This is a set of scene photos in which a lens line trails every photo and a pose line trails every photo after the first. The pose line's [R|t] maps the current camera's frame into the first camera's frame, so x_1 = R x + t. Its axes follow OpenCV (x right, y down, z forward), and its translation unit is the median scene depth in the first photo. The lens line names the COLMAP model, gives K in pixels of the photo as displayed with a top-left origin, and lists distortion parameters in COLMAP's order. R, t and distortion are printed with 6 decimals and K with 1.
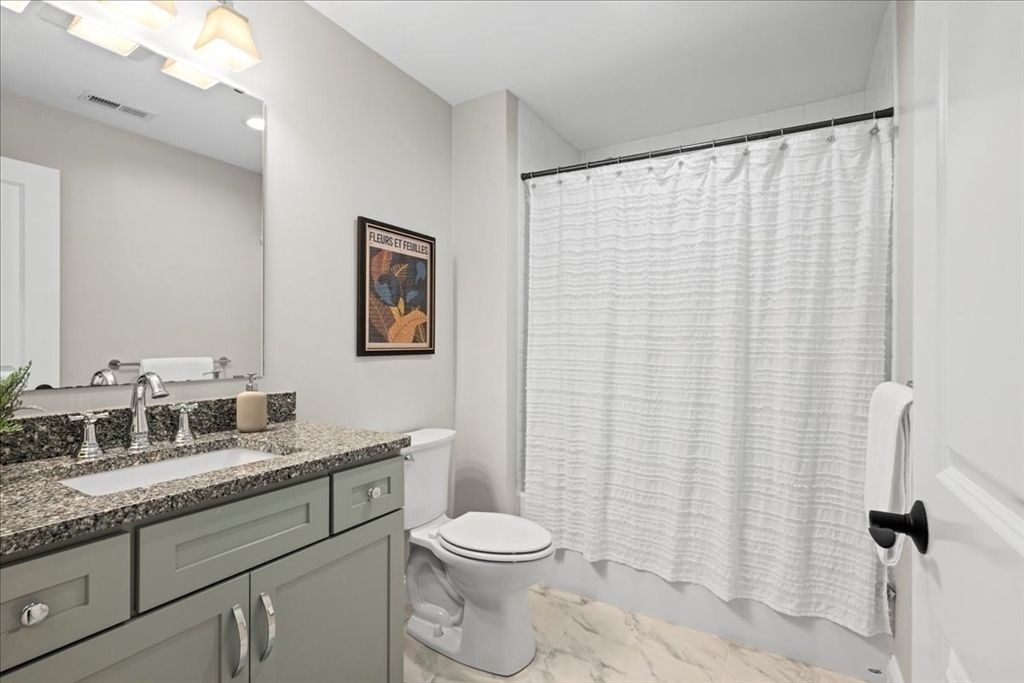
lens RADIAL K [[472.5, 0, 513.5], [0, 472.5, 349.6], [0, 0, 1]] dist [-0.012054, 0.000172]
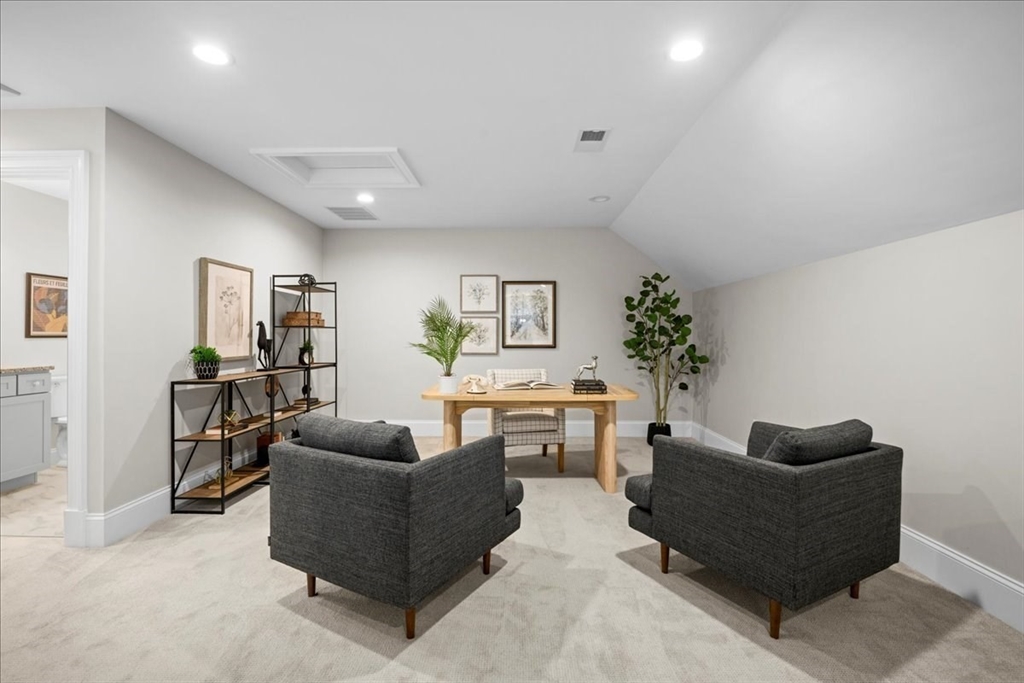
lens RADIAL K [[472.5, 0, 513.5], [0, 472.5, 349.6], [0, 0, 1]] dist [-0.012054, 0.000172]
pose [[0.870601, 0.007740, 0.491928, 0.545410], [-0.012942, 0.999891, 0.007172, 0.023909], [-0.491819, -0.012611, 0.870606, -1.894369]]
